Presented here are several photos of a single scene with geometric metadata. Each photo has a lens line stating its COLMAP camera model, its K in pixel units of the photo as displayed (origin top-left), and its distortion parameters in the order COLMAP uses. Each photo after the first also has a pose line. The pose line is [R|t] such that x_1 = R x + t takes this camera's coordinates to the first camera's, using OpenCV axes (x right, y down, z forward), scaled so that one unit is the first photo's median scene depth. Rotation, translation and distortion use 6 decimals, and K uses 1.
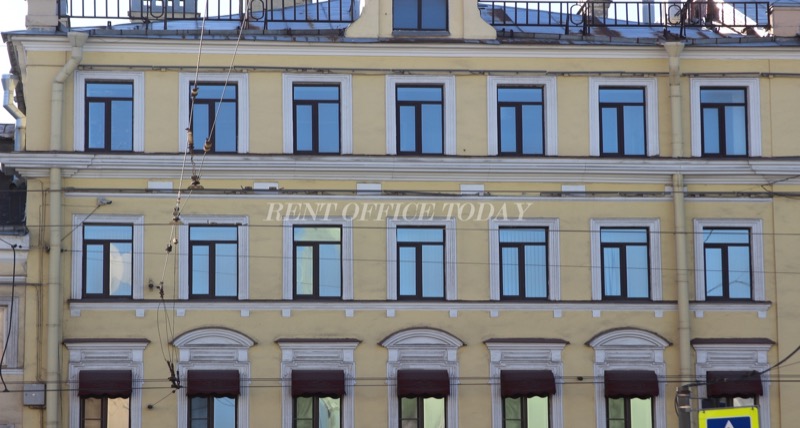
lens RADIAL K [[2480.0, 0, 400.0], [0, 2480.0, 214.0], [0, 0, 1]] dist [0.226916, 0.667200]
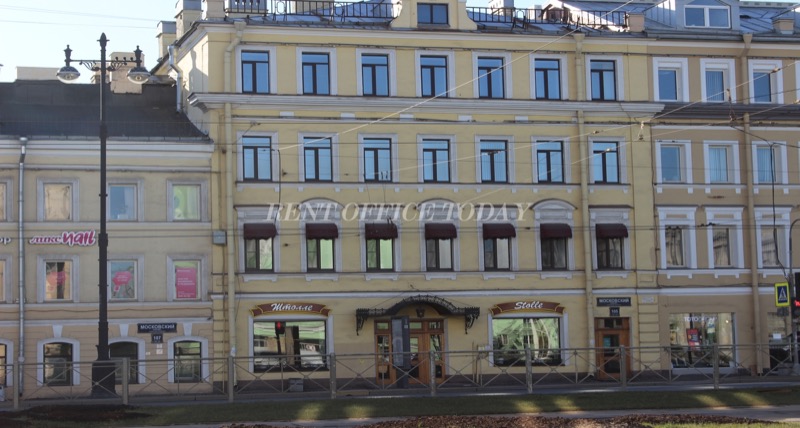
lens RADIAL K [[1491.8, 0, 400.0], [0, 1491.8, 214.0], [0, 0, 1]] dist [0.022264, 0.011693]
pose [[0.989536, 0.000814, 0.144283, -0.162954], [-0.008978, 0.998394, 0.055939, -0.000987], [-0.144006, -0.056649, 0.987954, -0.012734]]
